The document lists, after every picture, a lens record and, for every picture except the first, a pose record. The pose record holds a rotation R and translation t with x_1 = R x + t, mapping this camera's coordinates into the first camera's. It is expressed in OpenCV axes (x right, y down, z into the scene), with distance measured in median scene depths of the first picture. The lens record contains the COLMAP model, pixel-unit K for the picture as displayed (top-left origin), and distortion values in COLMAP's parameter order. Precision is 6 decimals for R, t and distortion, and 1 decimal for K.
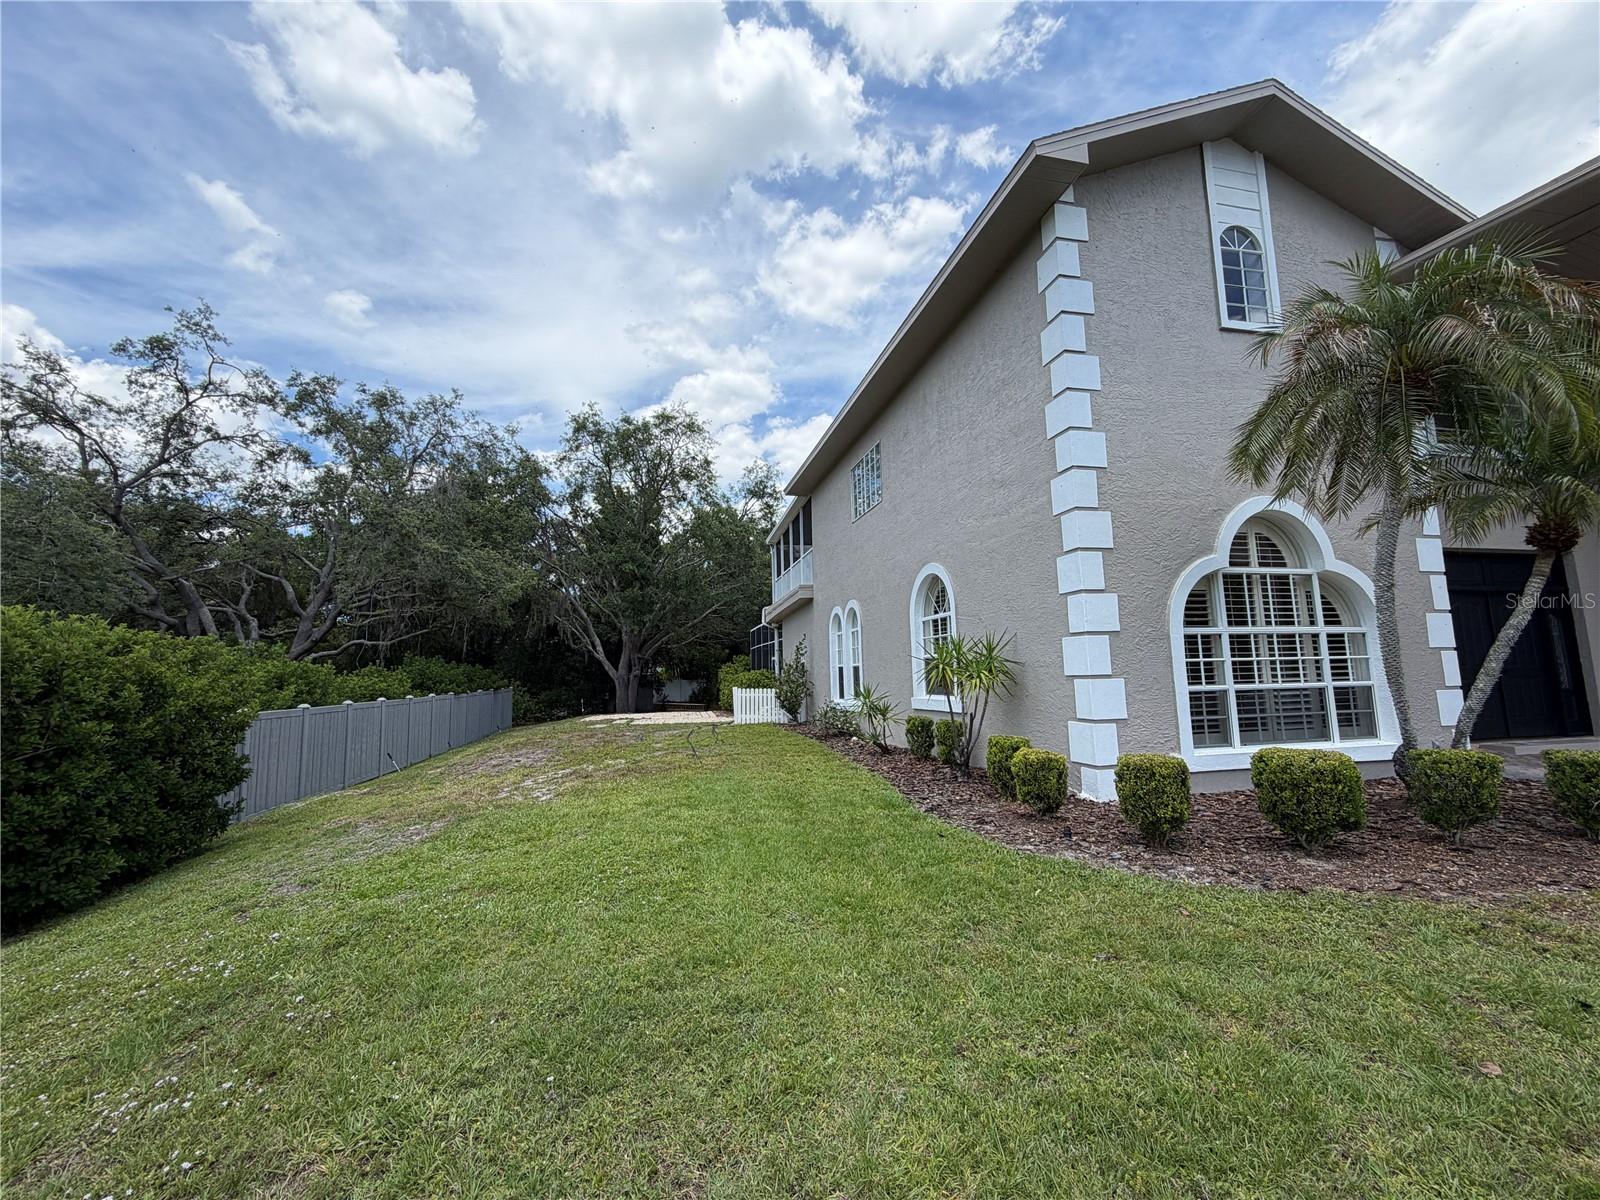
lens RADIAL K [[644.9, 0, 792.9], [0, 644.9, 600.4], [0, 0, 1]] dist [0.000709, -0.000197]
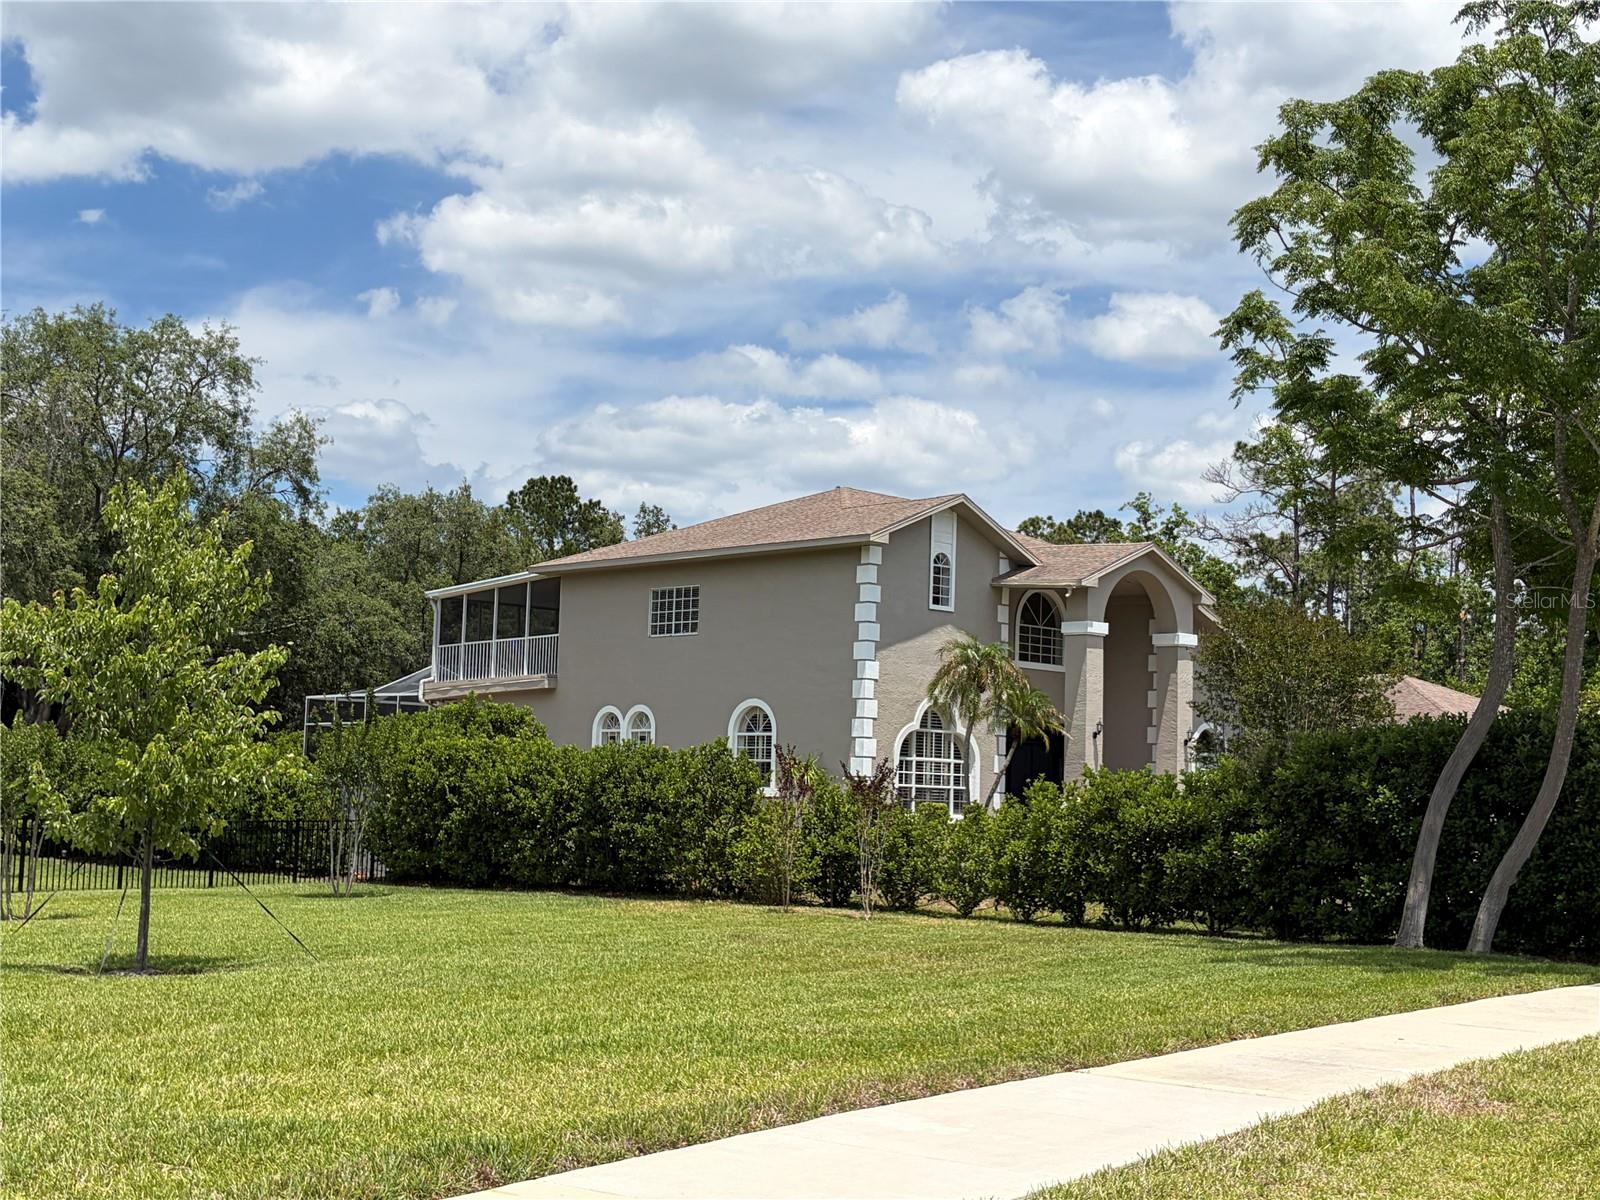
lens RADIAL K [[2112.9, 0, 801.0], [0, 2112.9, 602.8], [0, 0, 1]] dist [0.151833, 0.000000]
pose [[0.841459, 0.098223, 0.531318, -3.242459], [-0.112052, 0.993683, -0.006239, -0.362201], [-0.528574, -0.054286, 0.847150, -4.463736]]
